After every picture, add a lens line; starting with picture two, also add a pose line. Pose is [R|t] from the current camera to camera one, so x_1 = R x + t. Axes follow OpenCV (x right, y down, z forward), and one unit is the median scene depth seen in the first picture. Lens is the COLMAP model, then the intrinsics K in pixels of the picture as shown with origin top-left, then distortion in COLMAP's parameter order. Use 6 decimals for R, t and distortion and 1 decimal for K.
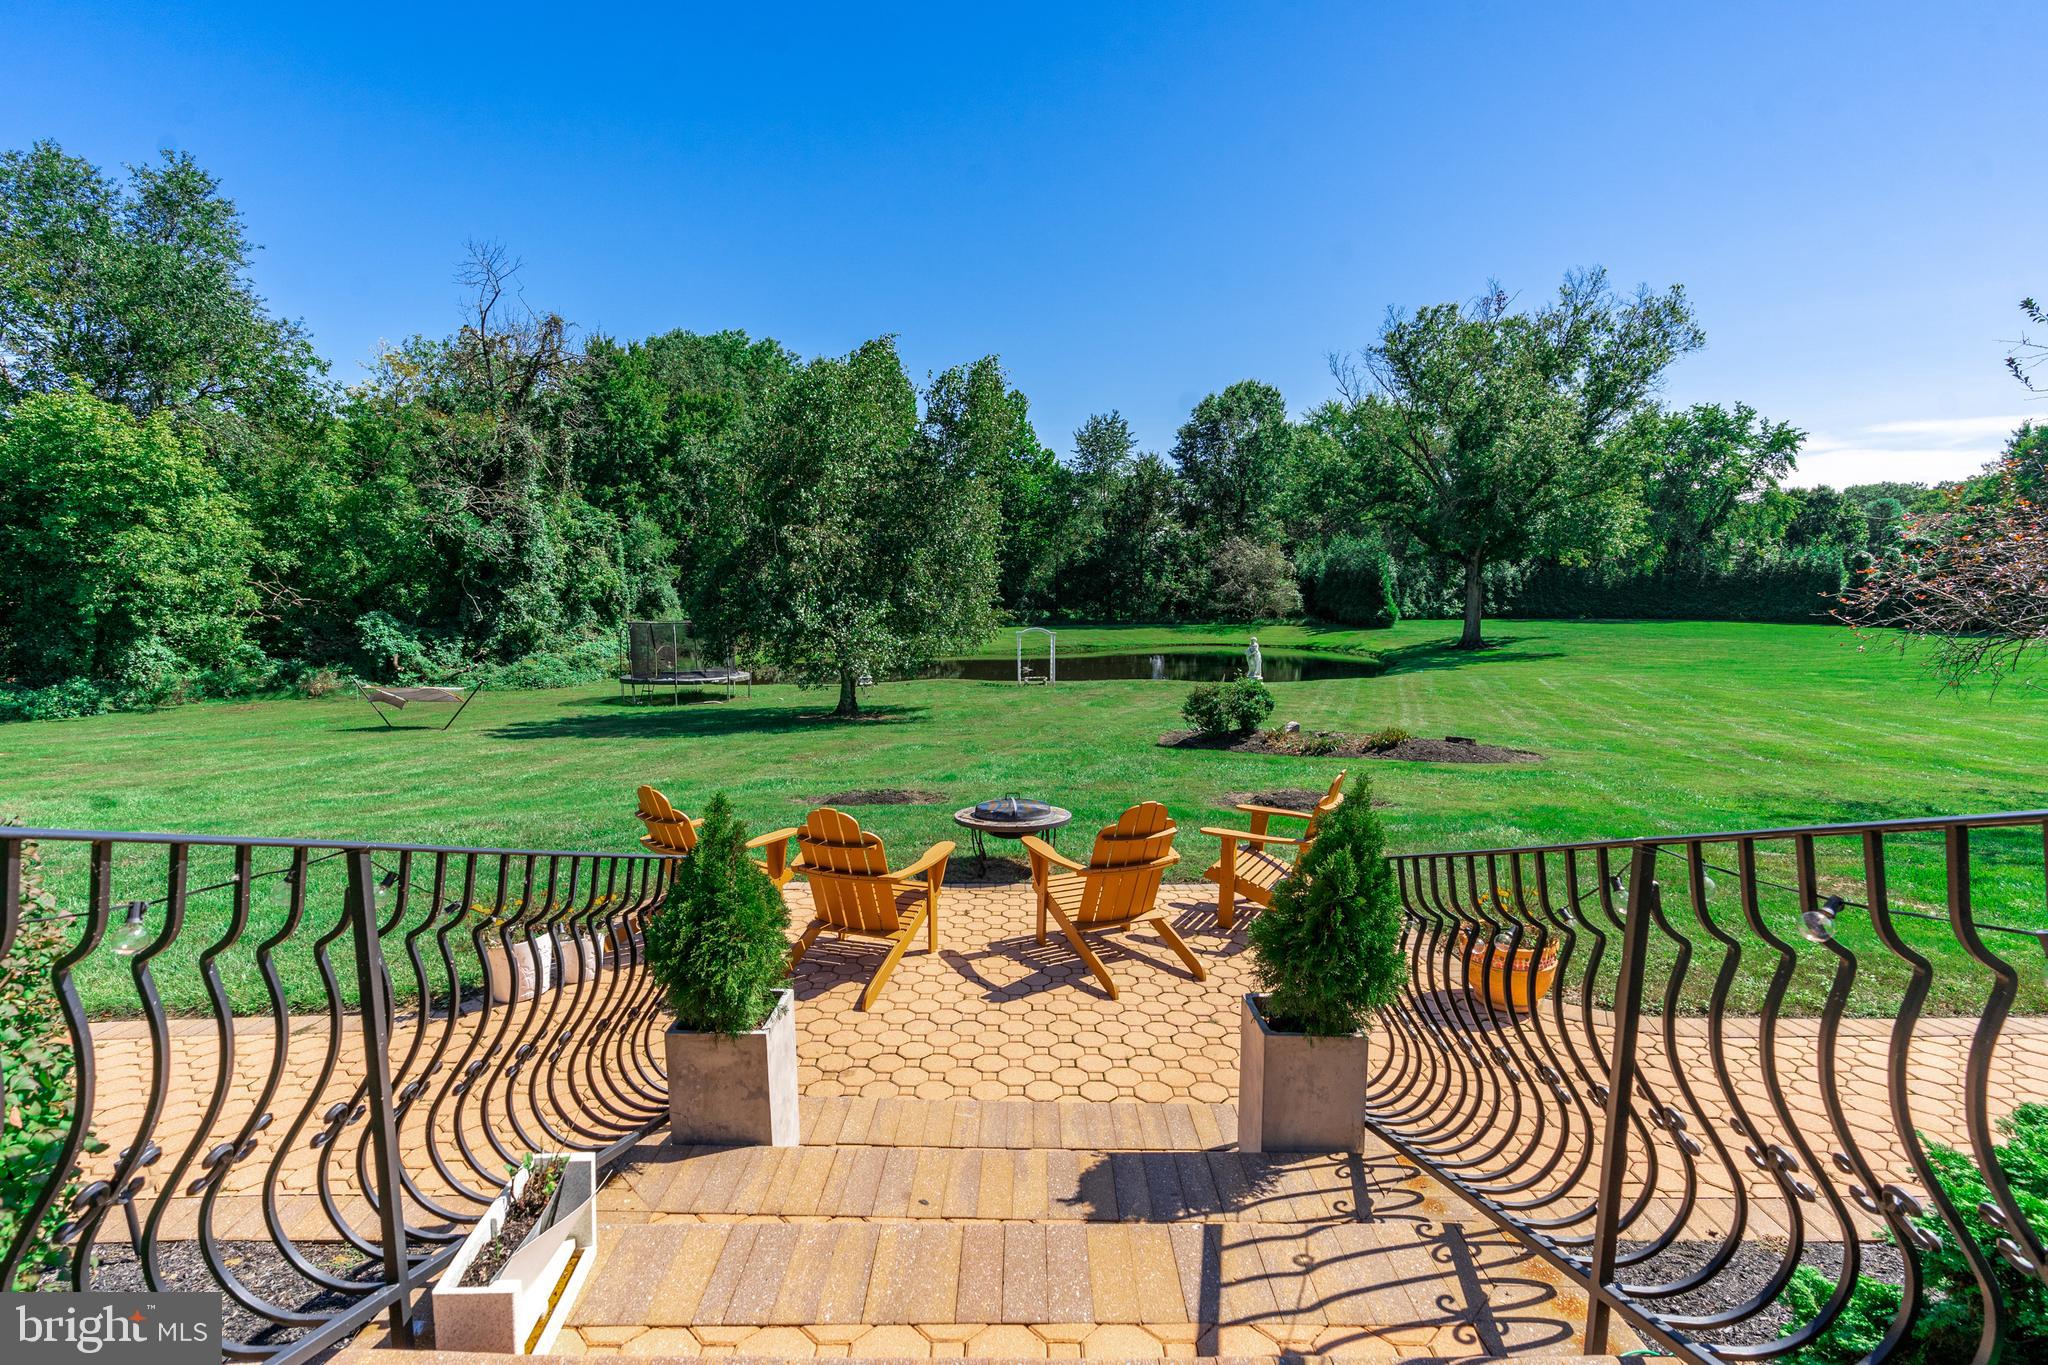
lens RADIAL K [[964.2, 0, 967.9], [0, 964.2, 672.2], [0, 0, 1]] dist [0.014427, -0.000007]
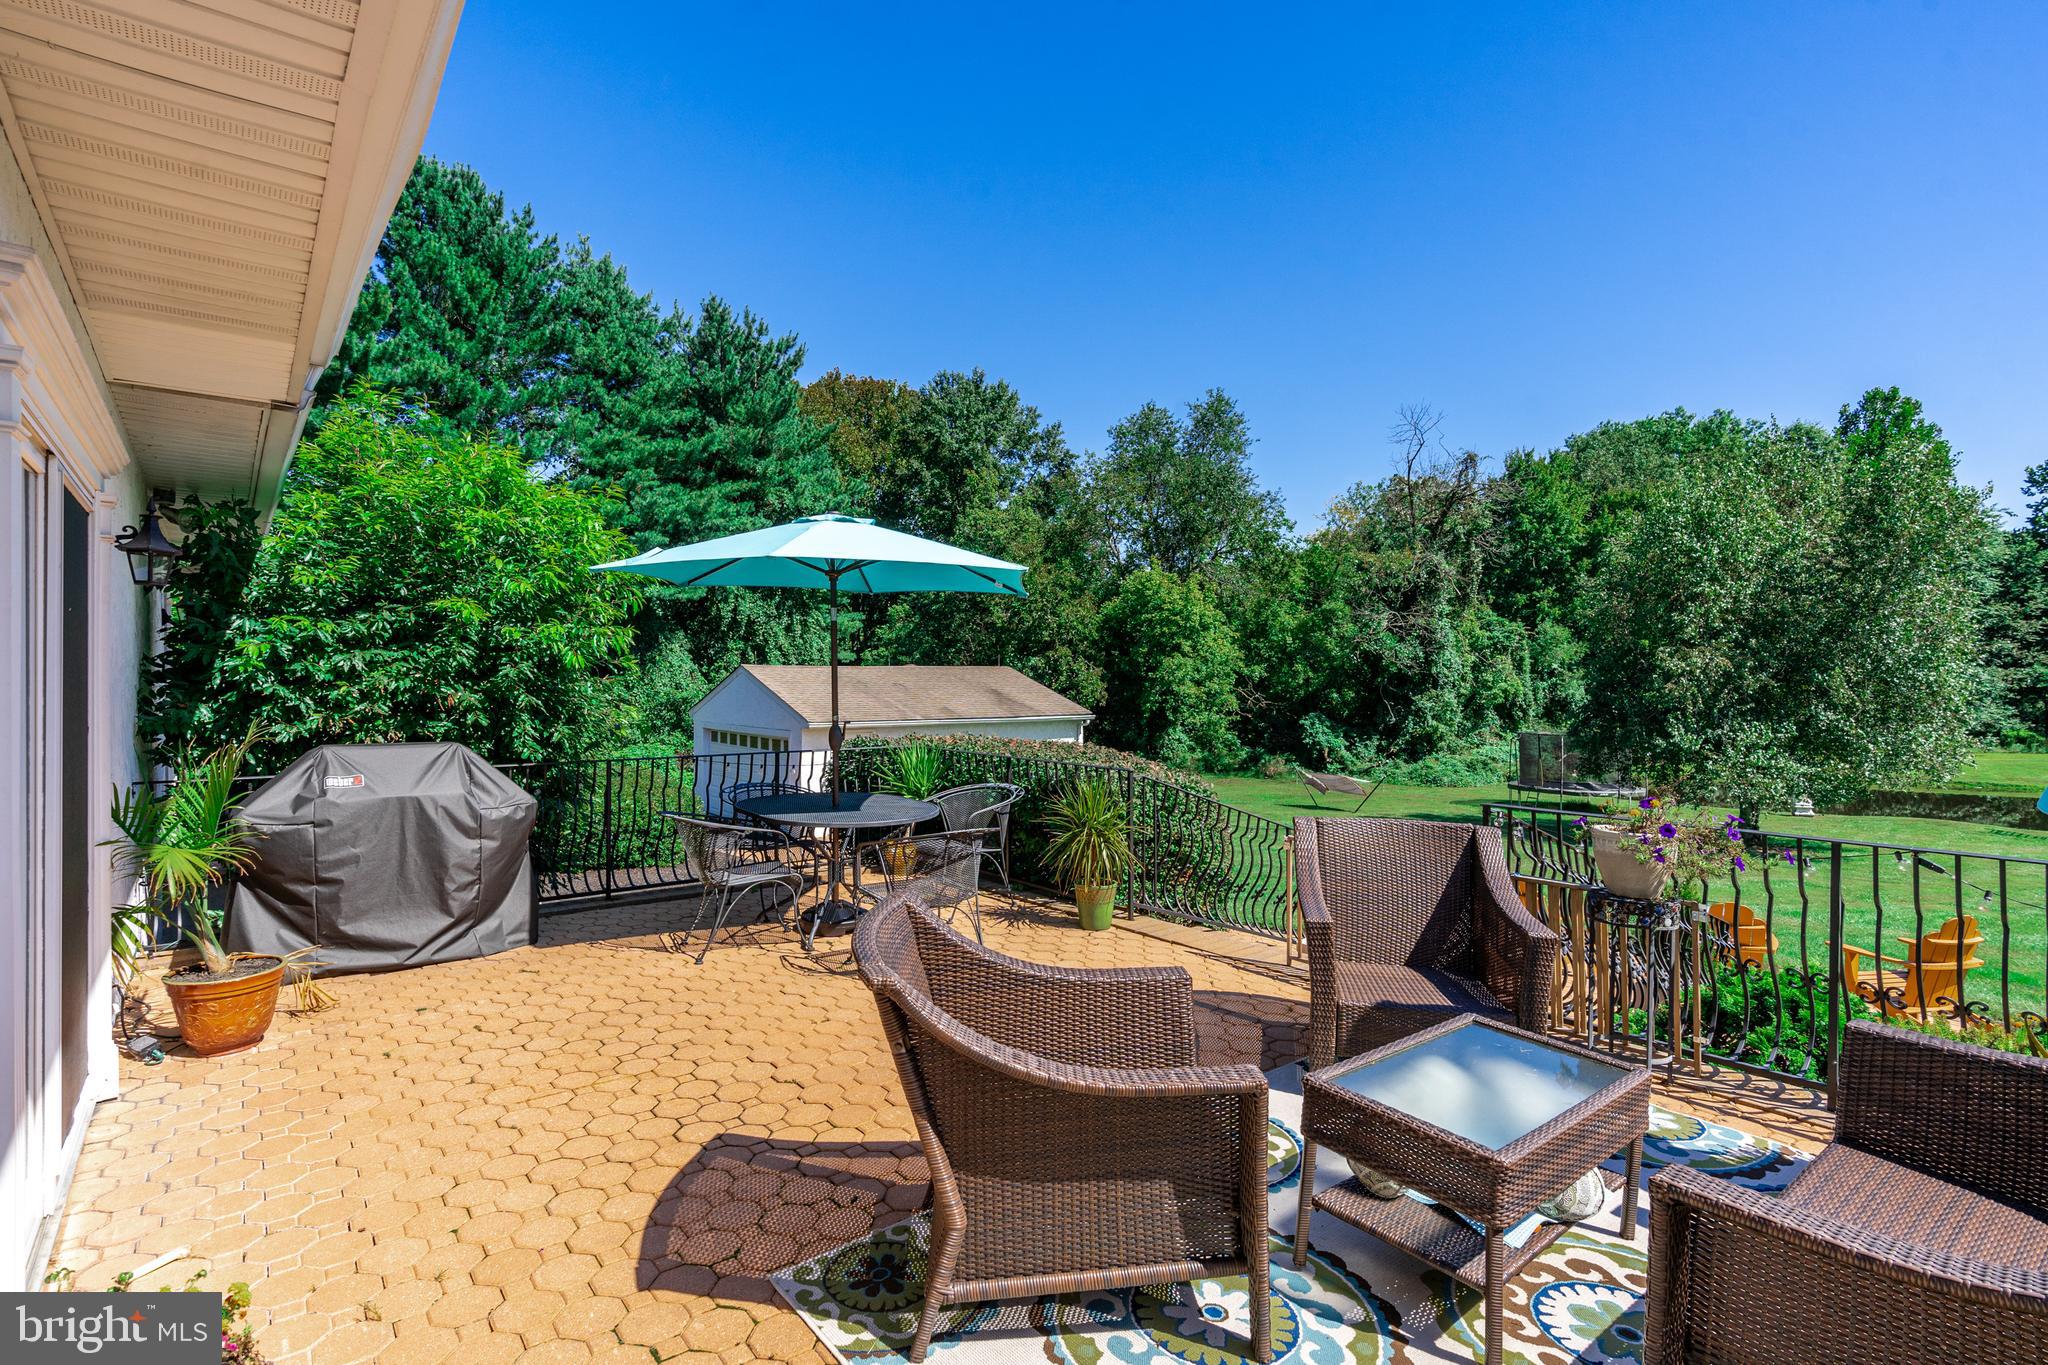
lens RADIAL K [[1000.7, 0, 1024.0], [0, 1000.7, 682.5], [0, 0, 1]] dist [-0.045799, -0.000242]
pose [[0.670437, 0.014005, -0.741834, 0.085675], [-0.077238, 0.995707, -0.051006, -0.006995], [0.737935, 0.091494, 0.668641, -0.130576]]
